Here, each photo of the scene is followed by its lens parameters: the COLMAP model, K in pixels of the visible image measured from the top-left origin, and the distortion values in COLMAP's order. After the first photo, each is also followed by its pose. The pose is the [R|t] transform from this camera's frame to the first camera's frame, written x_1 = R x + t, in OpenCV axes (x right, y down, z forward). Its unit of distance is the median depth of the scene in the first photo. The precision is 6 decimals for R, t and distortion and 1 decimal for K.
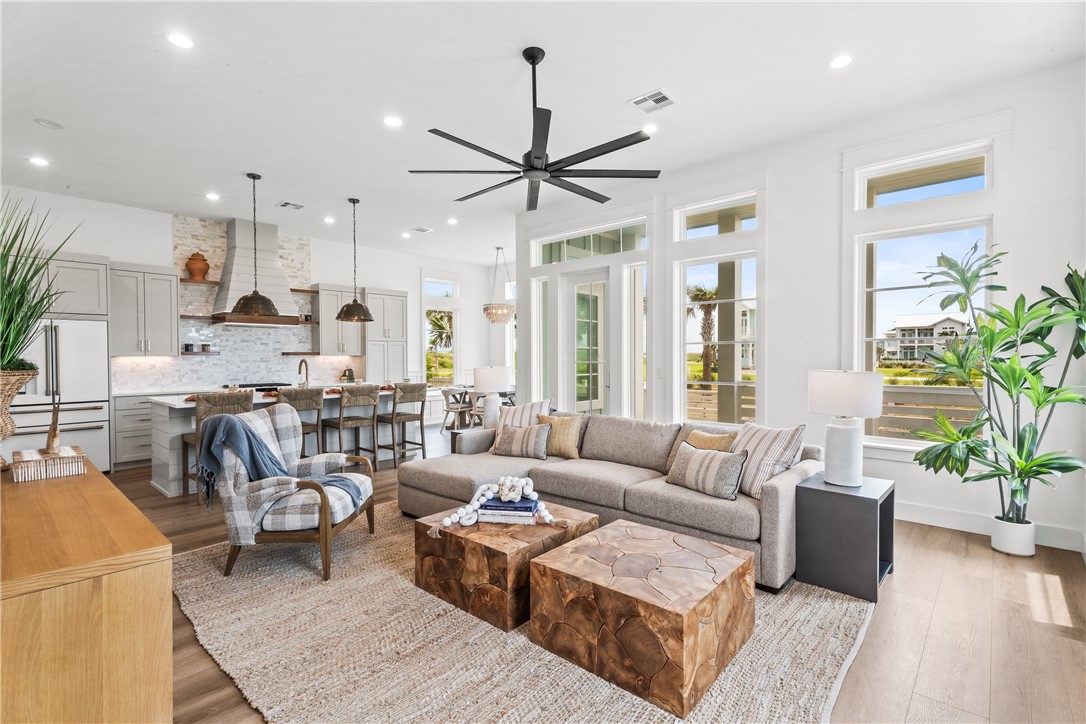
lens RADIAL K [[500.4, 0, 543.0], [0, 500.4, 362.0], [0, 0, 1]] dist [0.014018, -0.001306]
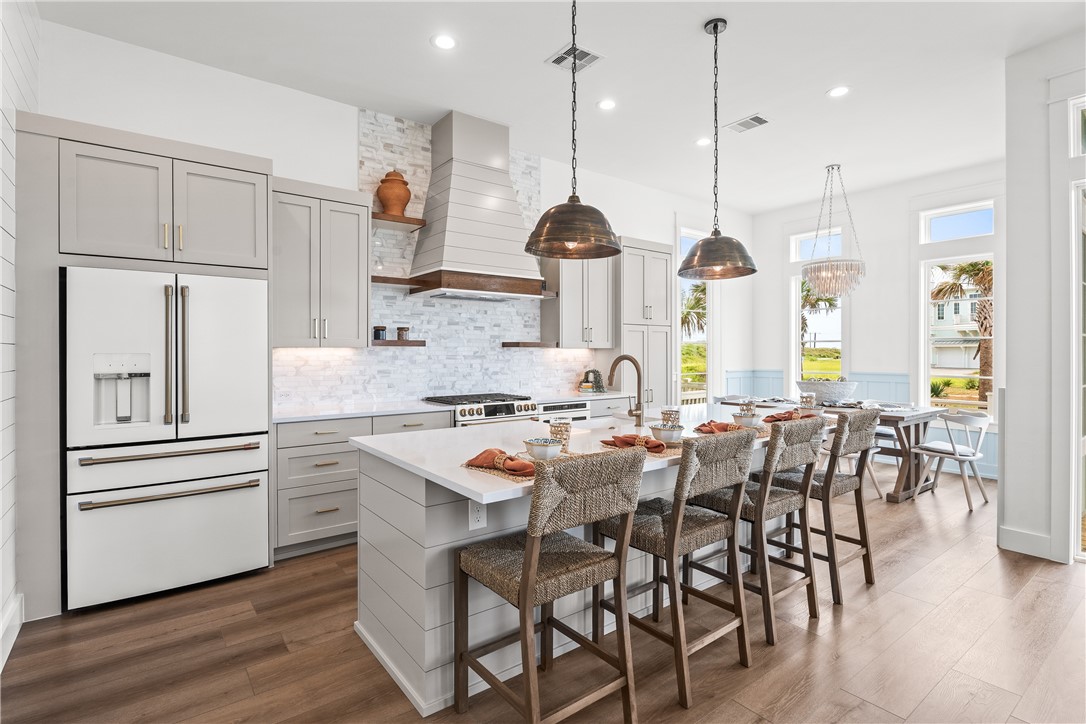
lens RADIAL K [[530.9, 0, 545.0], [0, 530.9, 350.9], [0, 0, 1]] dist [-0.002026, 0.000336]
pose [[0.983553, 0.003096, -0.180592, -0.866783], [-0.005383, 0.999911, -0.012177, -0.003143], [0.180538, 0.012949, 0.983483, 0.924472]]
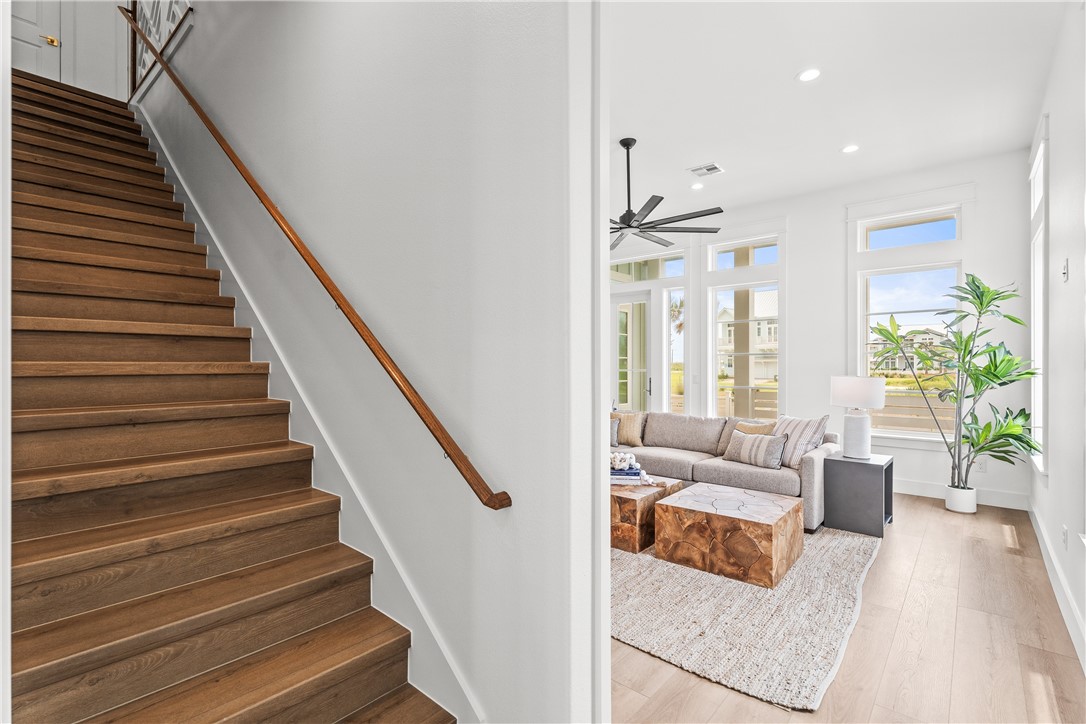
lens RADIAL K [[501.8, 0, 545.9], [0, 501.8, 363.1], [0, 0, 1]] dist [0.016906, 0.000191]
pose [[0.999522, 0.002570, 0.030819, -0.280047], [-0.002081, 0.999872, -0.015886, 0.005798], [-0.030856, 0.015814, 0.999399, -0.340470]]
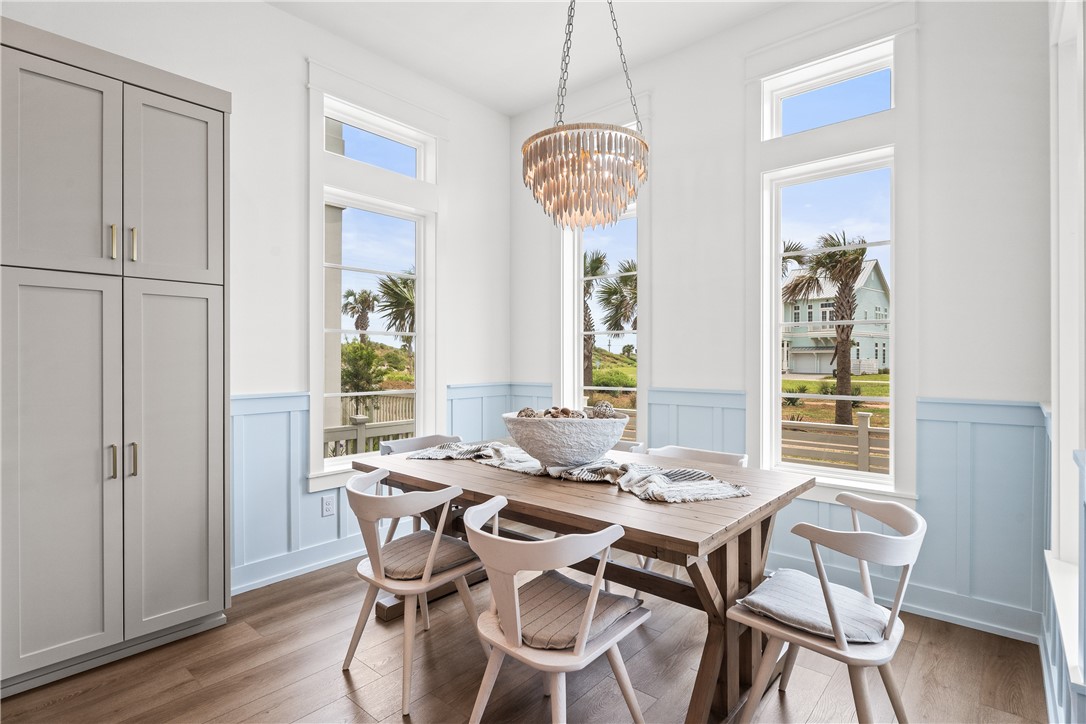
lens RADIAL K [[540.0, 0, 544.3], [0, 540.0, 357.5], [0, 0, 1]] dist [-0.002917, -0.000329]
pose [[0.999742, 0.004321, 0.022297, -0.321616], [-0.004013, 0.999897, -0.013812, 0.000126], [-0.022354, 0.013718, 0.999656, 2.032930]]
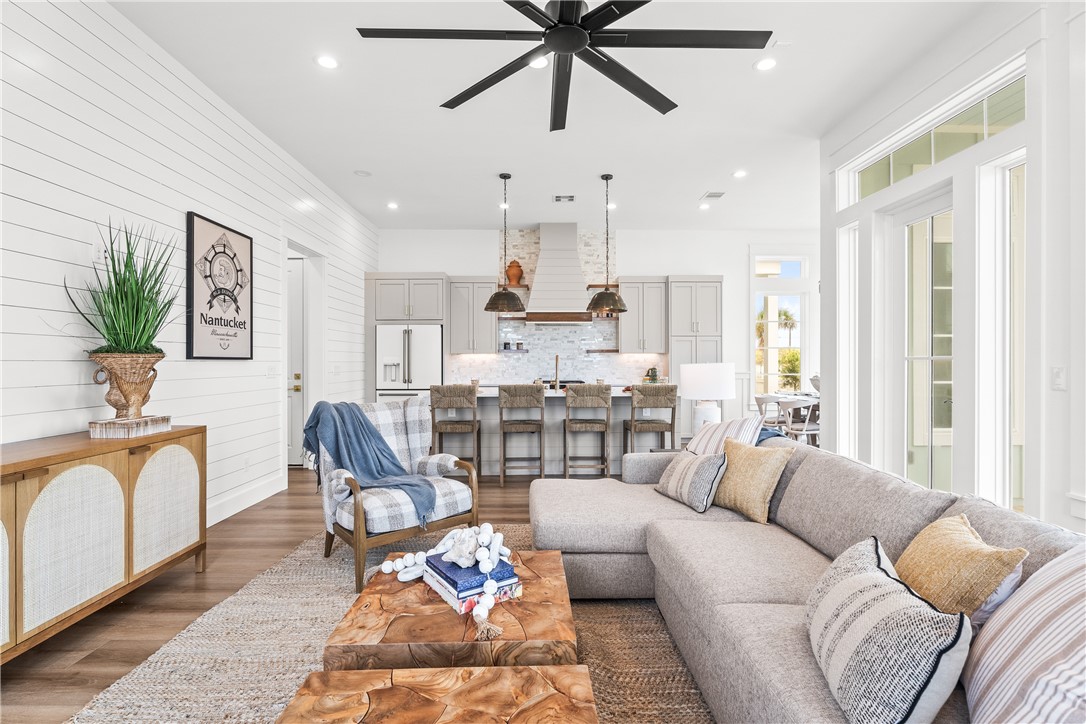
lens RADIAL K [[525.2, 0, 543.0], [0, 525.2, 362.0], [0, 0, 1]] dist [0.000553, 0.000248]
pose [[0.685239, 0.004693, -0.728303, 0.439118], [-0.009635, 0.999950, -0.002622, 0.019832], [0.728254, 0.008814, 0.685250, 0.551847]]
